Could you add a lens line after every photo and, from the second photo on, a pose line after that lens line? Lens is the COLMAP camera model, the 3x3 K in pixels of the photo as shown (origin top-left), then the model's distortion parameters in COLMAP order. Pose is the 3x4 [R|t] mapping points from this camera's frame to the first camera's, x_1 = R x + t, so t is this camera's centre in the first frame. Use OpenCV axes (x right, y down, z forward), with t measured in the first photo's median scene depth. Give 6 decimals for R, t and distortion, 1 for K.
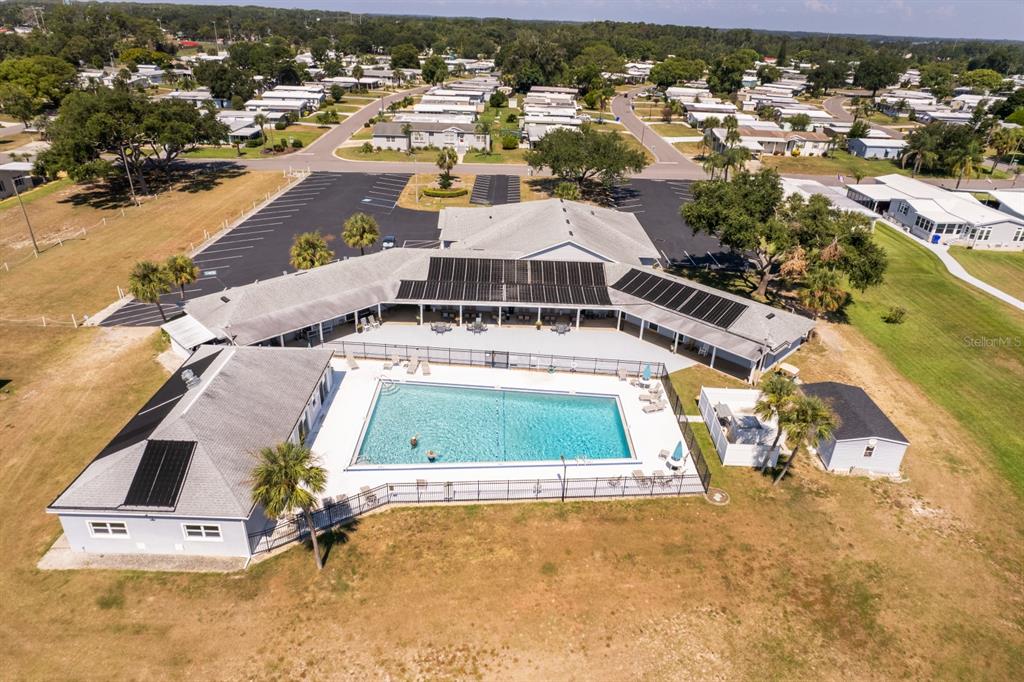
lens RADIAL K [[656.5, 0, 512.0], [0, 656.5, 341.0], [0, 0, 1]] dist [-0.063794, 0.068184]
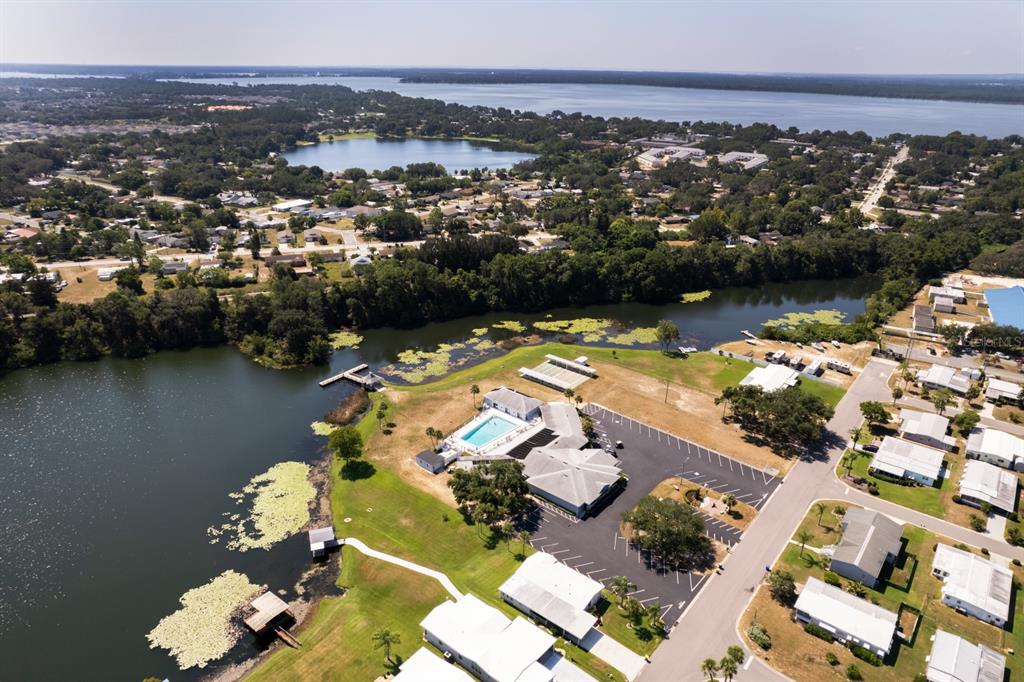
lens RADIAL K [[656.5, 0, 512.0], [0, 656.5, 341.0], [0, 0, 1]] dist [-0.063794, 0.068184]
pose [[-0.636258, 0.266126, -0.724122, 1.535932], [-0.372208, 0.716260, 0.590282, -1.568747], [0.675749, 0.645095, -0.356672, 1.203623]]
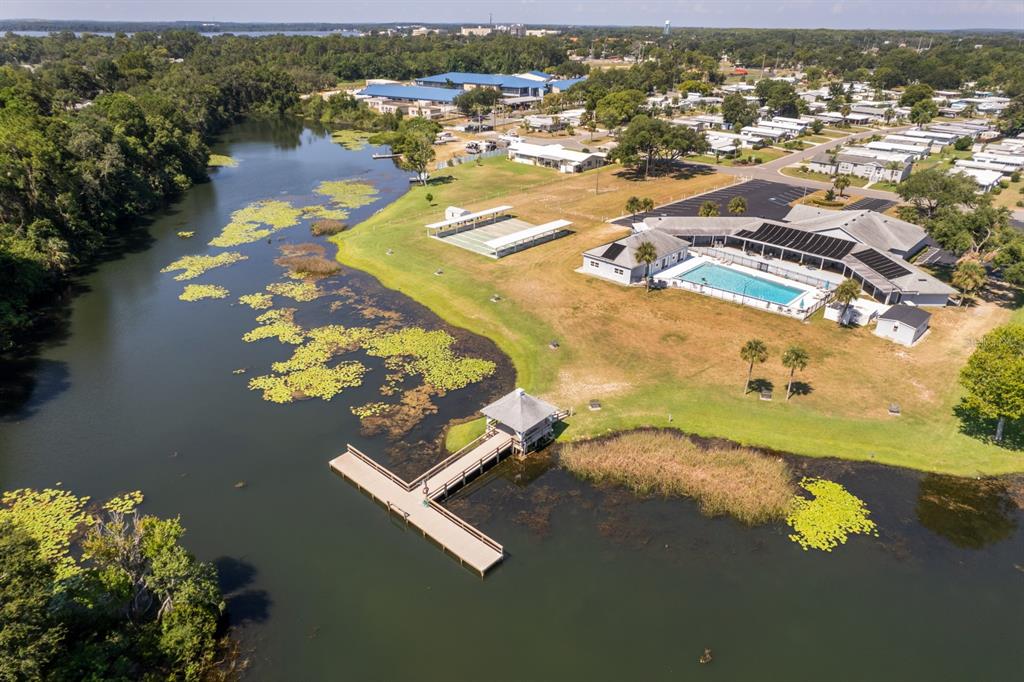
lens RADIAL K [[656.5, 0, 512.0], [0, 656.5, 341.0], [0, 0, 1]] dist [-0.063794, 0.068184]
pose [[0.724148, 0.281009, -0.629797, 0.468651], [-0.295563, 0.951558, 0.084734, 0.189697], [0.623099, 0.124785, 0.772125, -0.652725]]
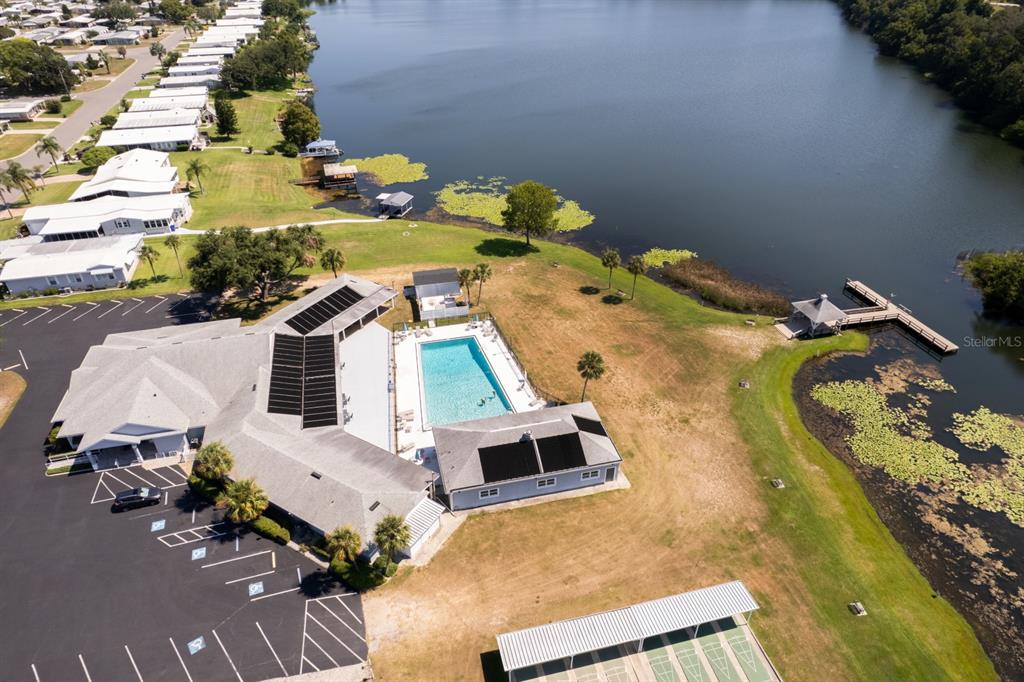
lens RADIAL K [[656.5, 0, 512.0], [0, 656.5, 341.0], [0, 0, 1]] dist [-0.063794, 0.068184]
pose [[-0.237908, -0.562250, 0.792007, -0.763345], [0.428041, 0.671276, 0.605119, -0.519273], [-0.871883, 0.482974, 0.080964, 0.350908]]
